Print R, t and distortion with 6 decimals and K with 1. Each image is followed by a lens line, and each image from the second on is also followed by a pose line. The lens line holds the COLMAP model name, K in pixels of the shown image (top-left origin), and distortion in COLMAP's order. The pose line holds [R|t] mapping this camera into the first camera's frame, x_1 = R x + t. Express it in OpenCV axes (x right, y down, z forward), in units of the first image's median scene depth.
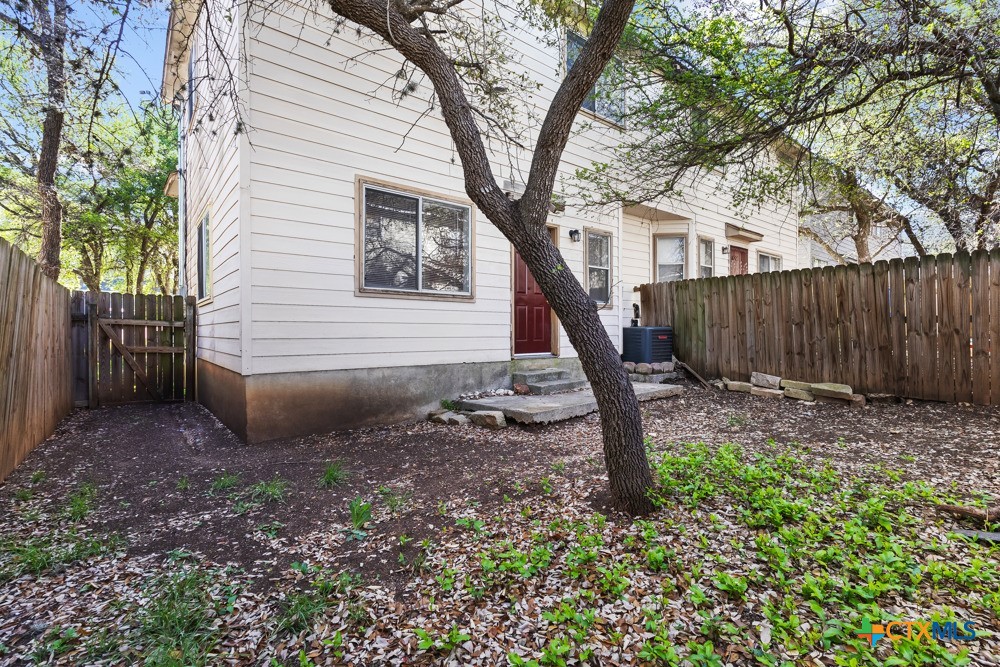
lens RADIAL K [[464.7, 0, 491.7], [0, 464.7, 341.3], [0, 0, 1]] dist [-0.001568, 0.002617]
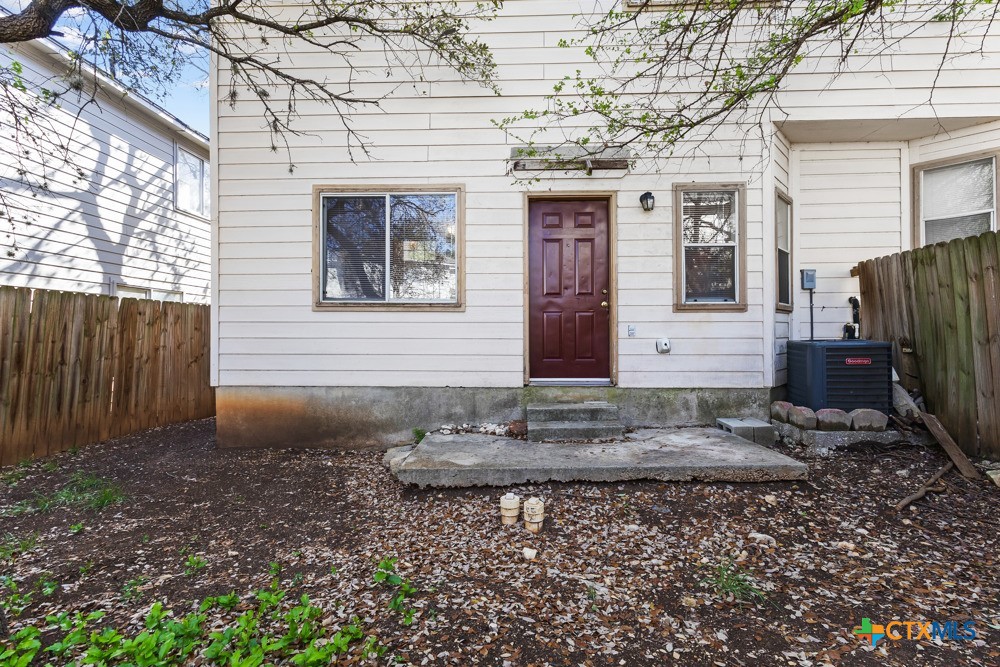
lens RADIAL K [[464.7, 0, 503.0], [0, 464.7, 330.9], [0, 0, 1]] dist [-0.001568, 0.002617]
pose [[0.755901, -0.002170, -0.654683, 0.505467], [-0.013720, 0.999722, -0.019155, -0.033561], [0.654543, 0.023461, 0.755661, 0.422638]]
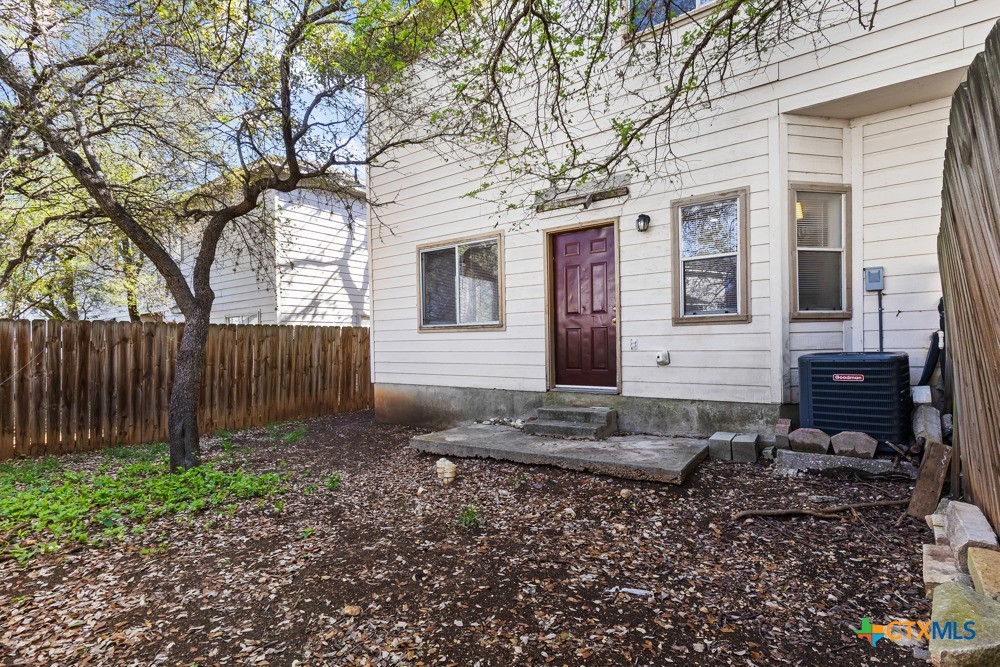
lens RADIAL K [[464.7, 0, 480.7], [0, 464.7, 351.2], [0, 0, 1]] dist [-0.001568, 0.002617]
pose [[0.263911, 0.014376, -0.964440, 0.877758], [-0.002127, 0.999895, 0.014323, -0.049611], [0.964545, -0.001728, 0.263914, 0.647635]]
